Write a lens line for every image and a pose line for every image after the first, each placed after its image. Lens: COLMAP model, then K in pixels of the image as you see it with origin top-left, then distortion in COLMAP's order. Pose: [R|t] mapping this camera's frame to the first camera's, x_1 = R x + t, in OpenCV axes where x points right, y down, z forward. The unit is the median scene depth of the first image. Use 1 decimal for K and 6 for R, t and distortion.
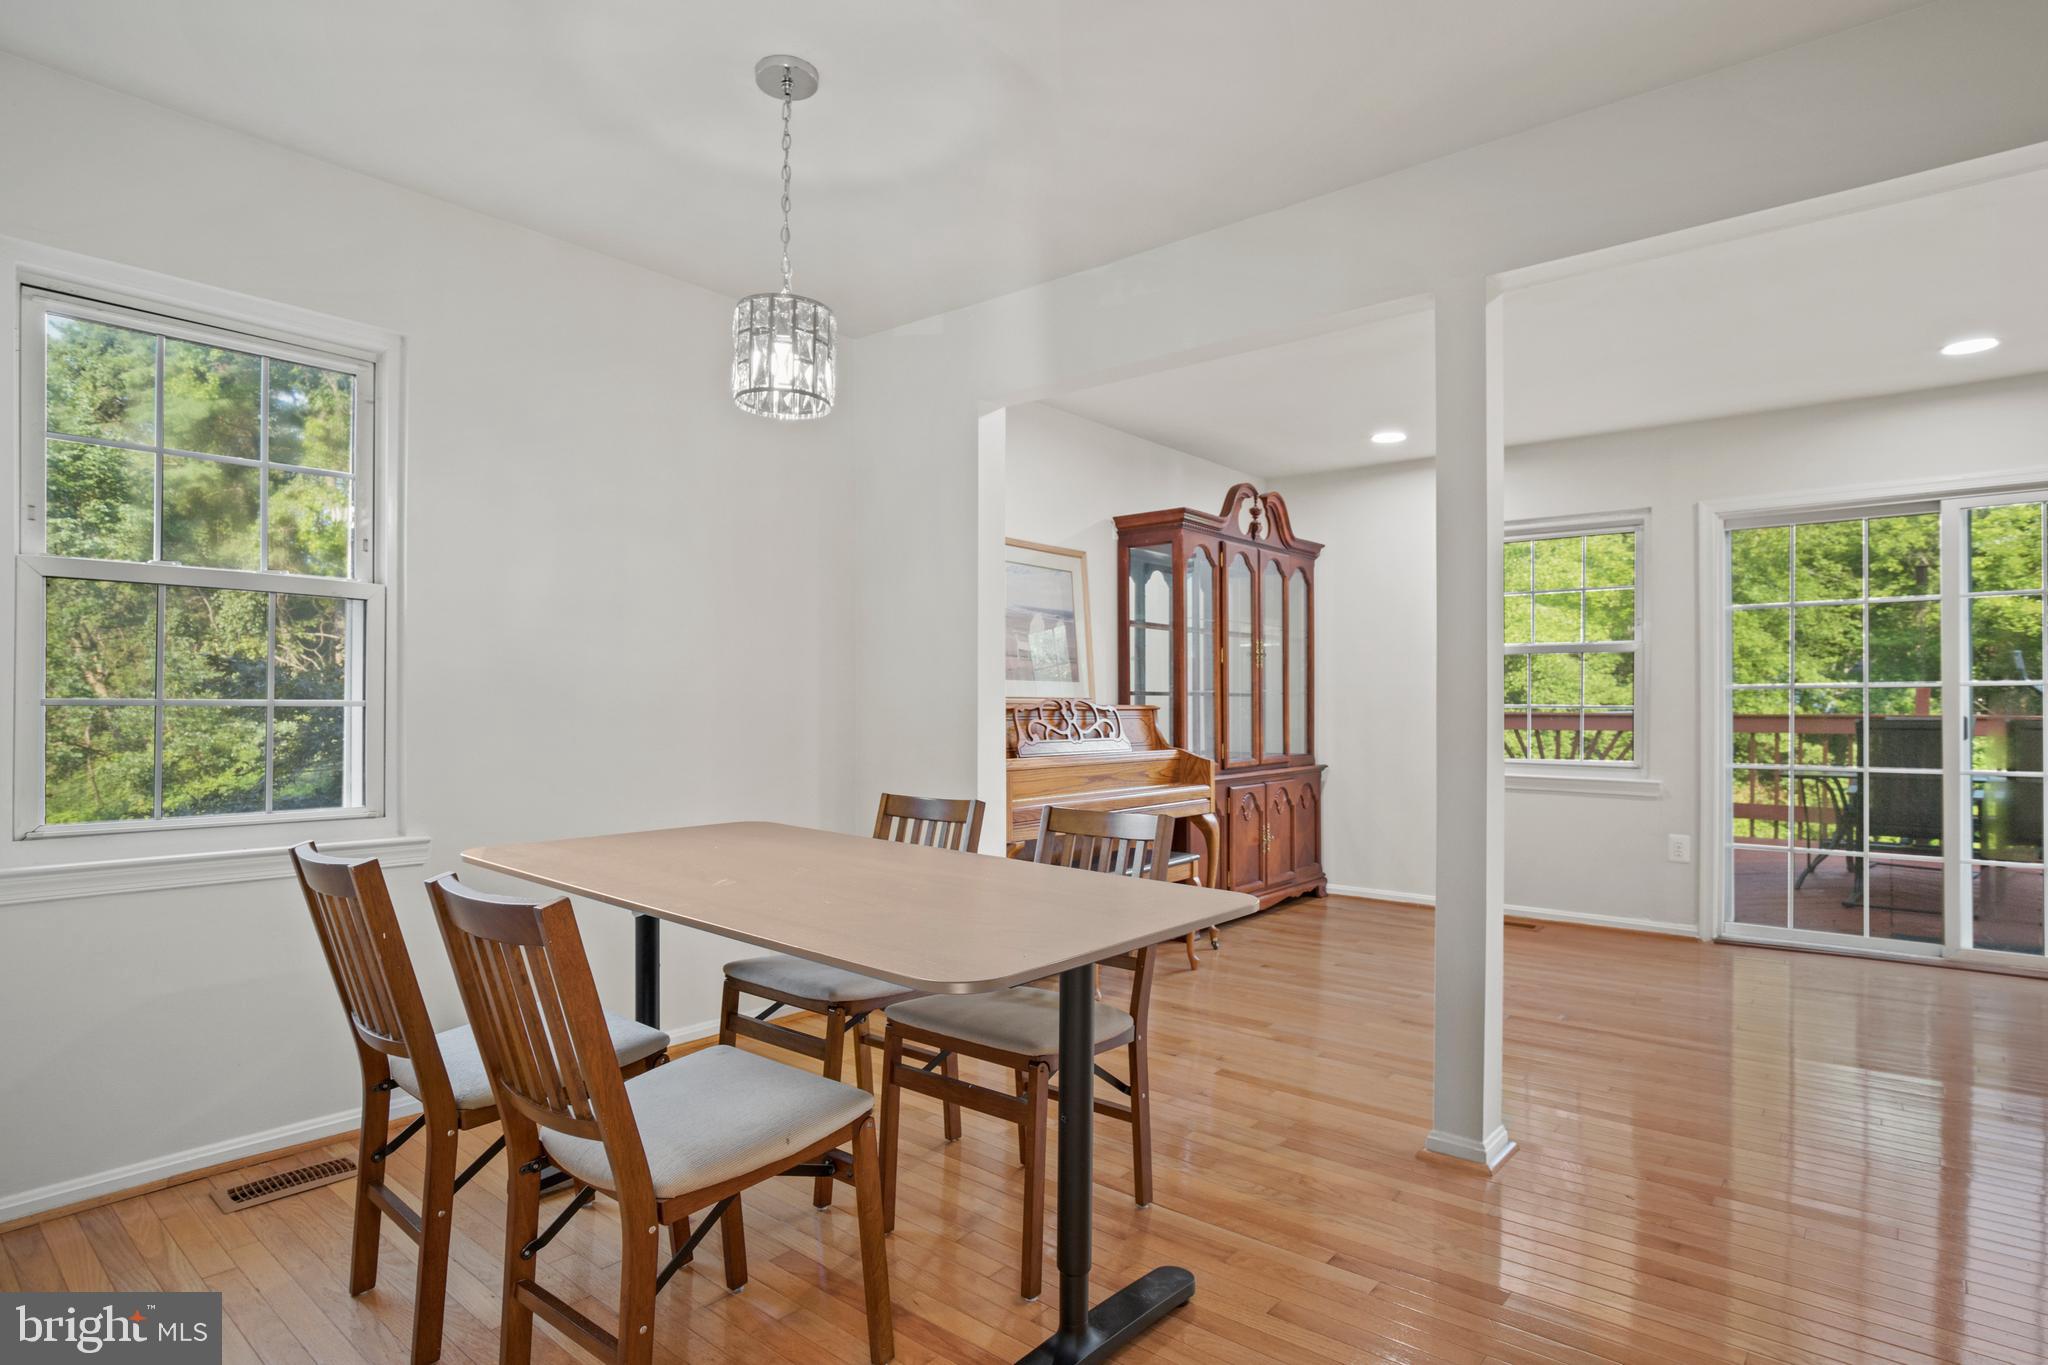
lens RADIAL K [[1073.3, 0, 1034.6], [0, 1073.3, 707.8], [0, 0, 1]] dist [0.000100, 0.003591]
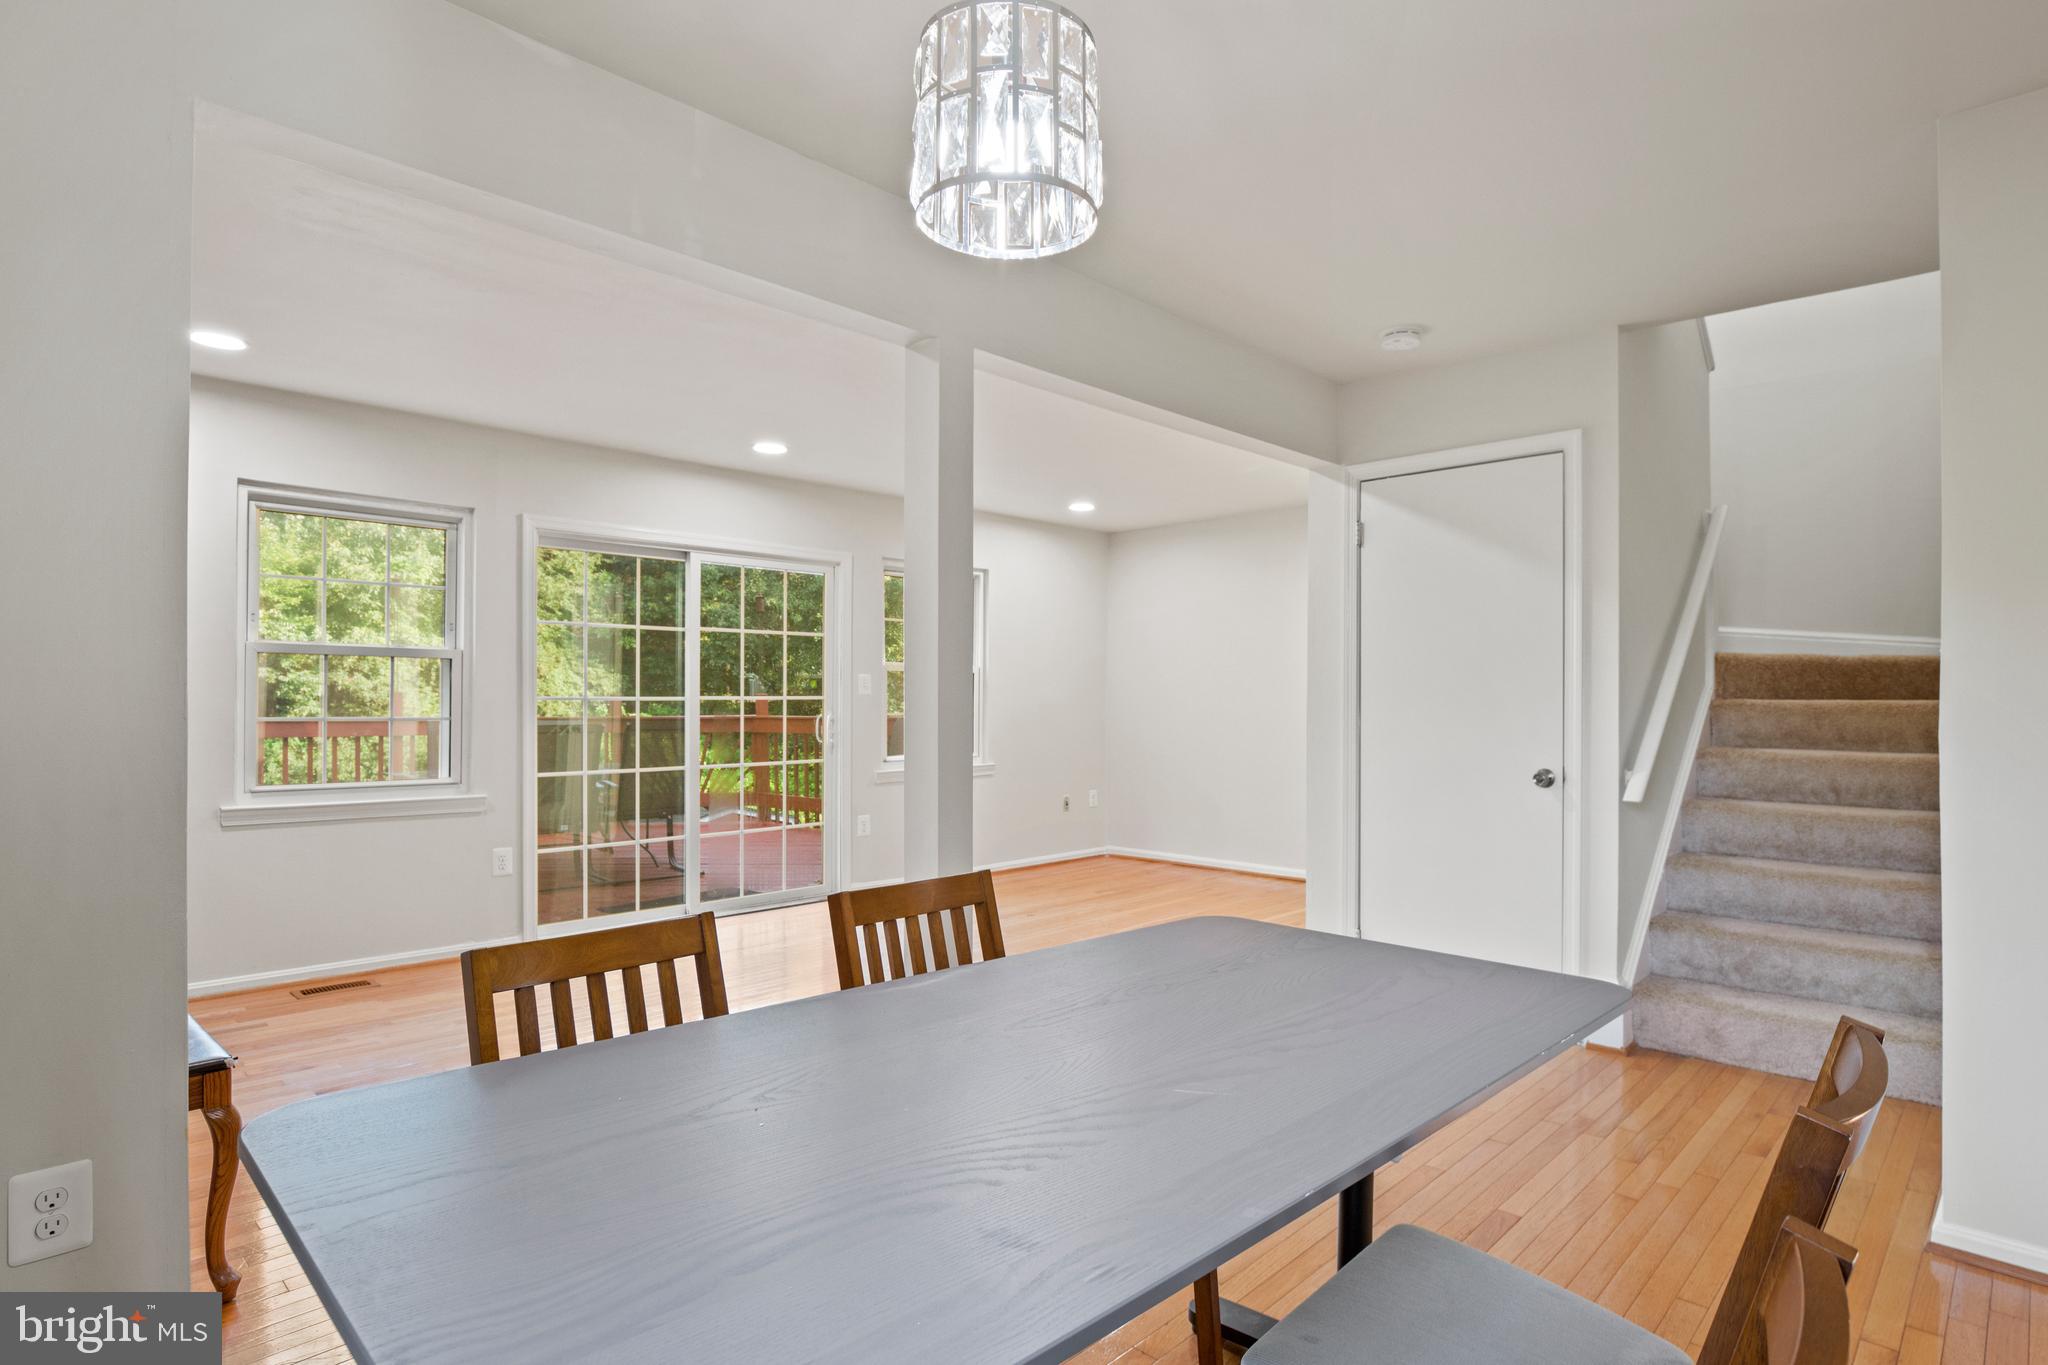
lens RADIAL K [[1073.3, 0, 1034.6], [0, 1073.3, 707.8], [0, 0, 1]] dist [0.000100, 0.003591]
pose [[0.093547, 0.000173, 0.995615, -0.335017], [0.000481, 1.000000, -0.000219, -0.009471], [-0.995615, 0.000499, 0.093546, 0.424504]]
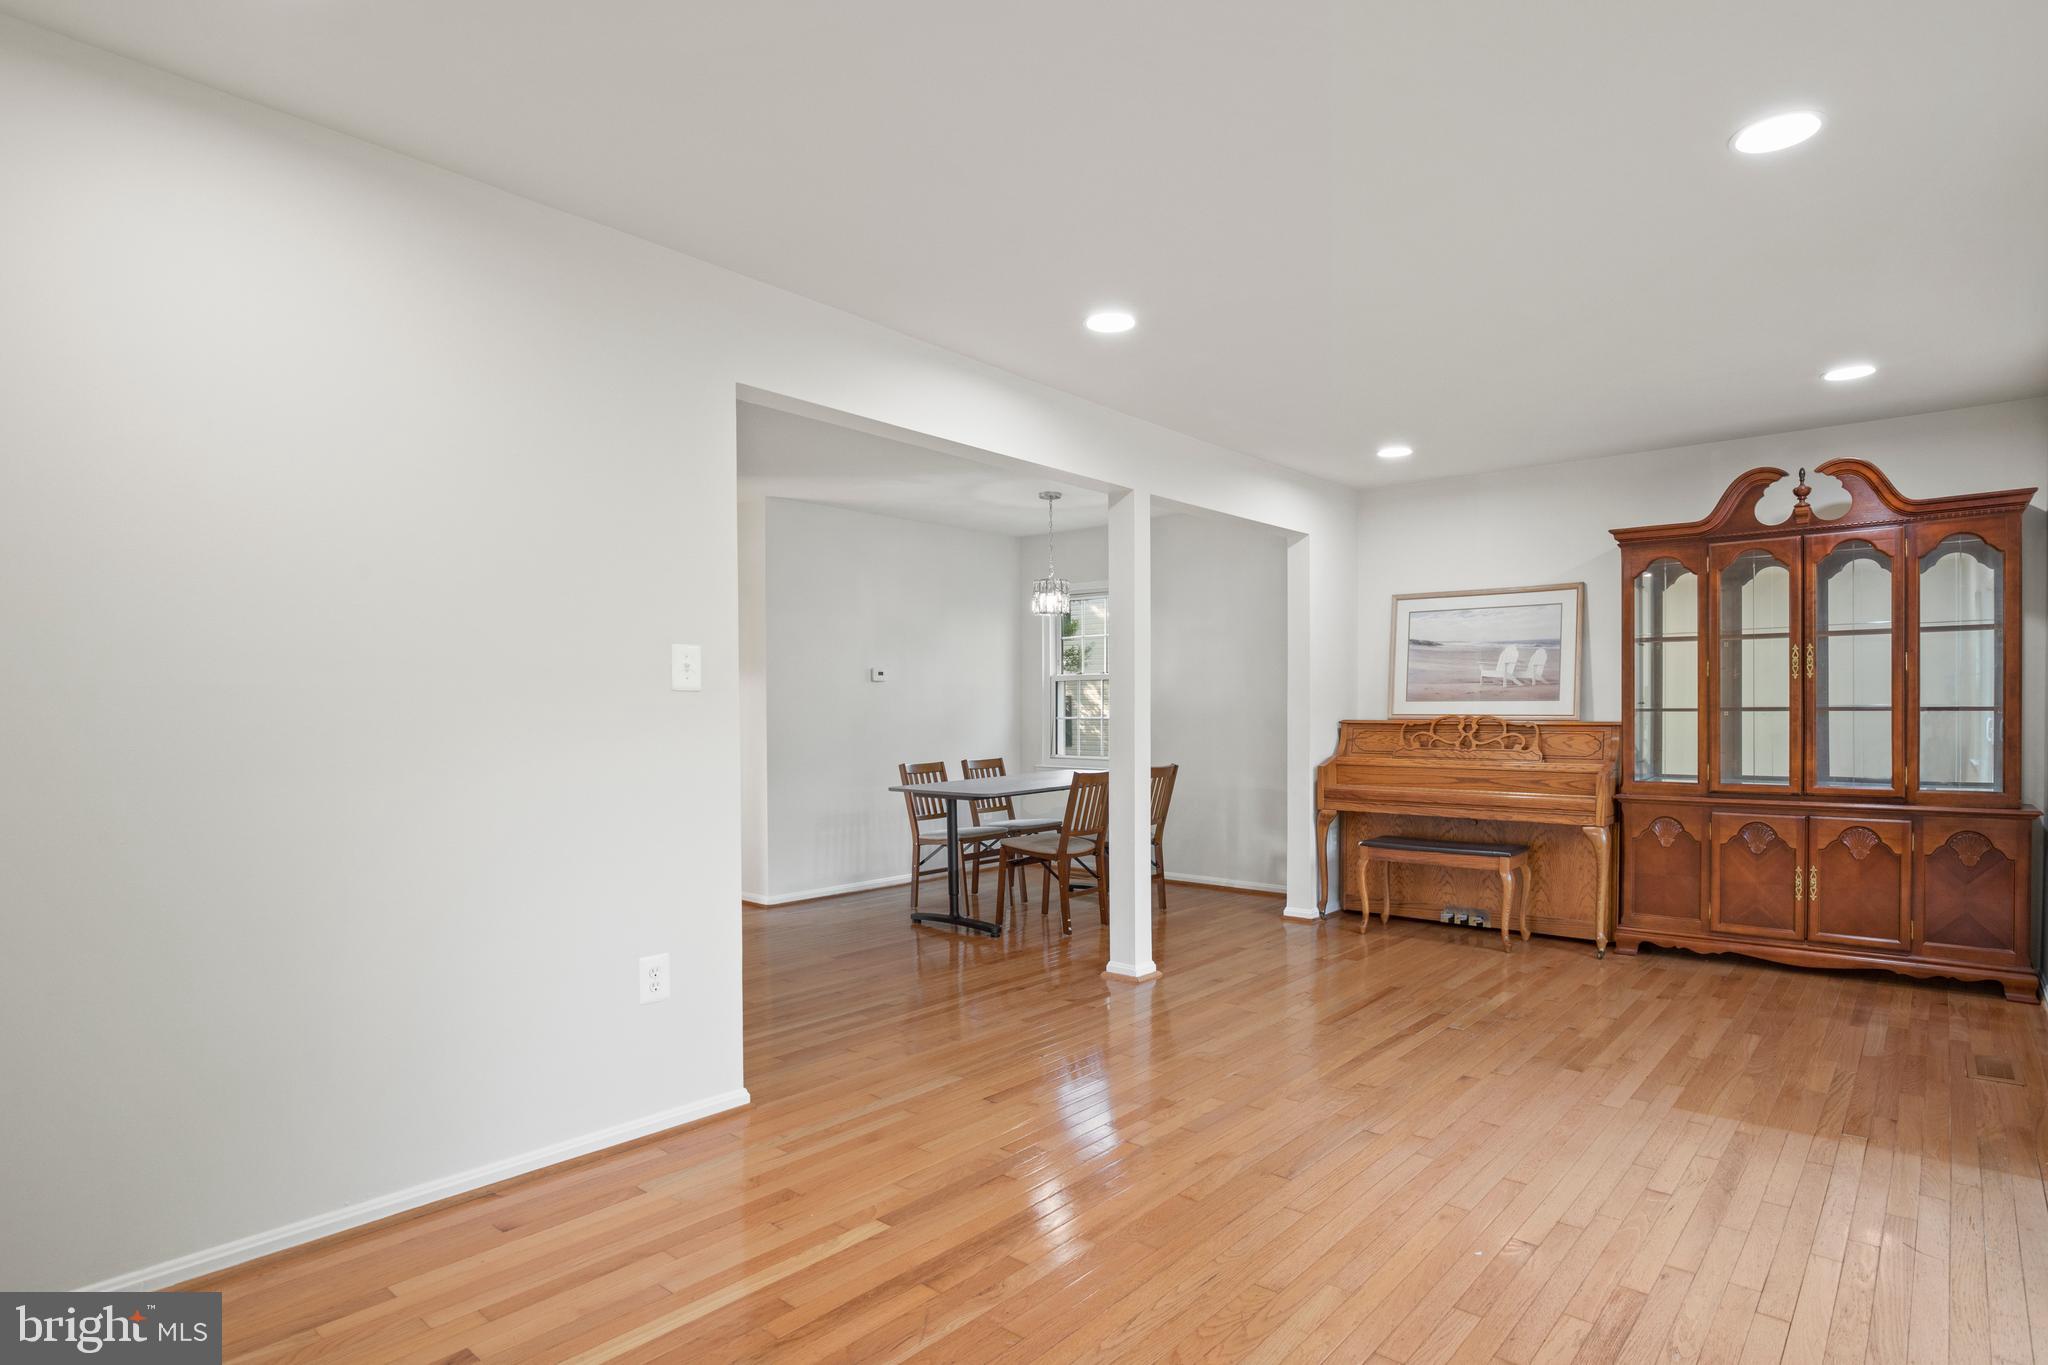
lens RADIAL K [[1084.1, 0, 1051.4], [0, 1084.1, 714.9], [0, 0, 1]] dist [-0.001047, -0.000248]
pose [[-0.033583, 0.007539, -0.999408, 1.159175], [0.009666, 0.999927, 0.007218, -0.021444], [0.999389, -0.009418, -0.033653, 0.479574]]
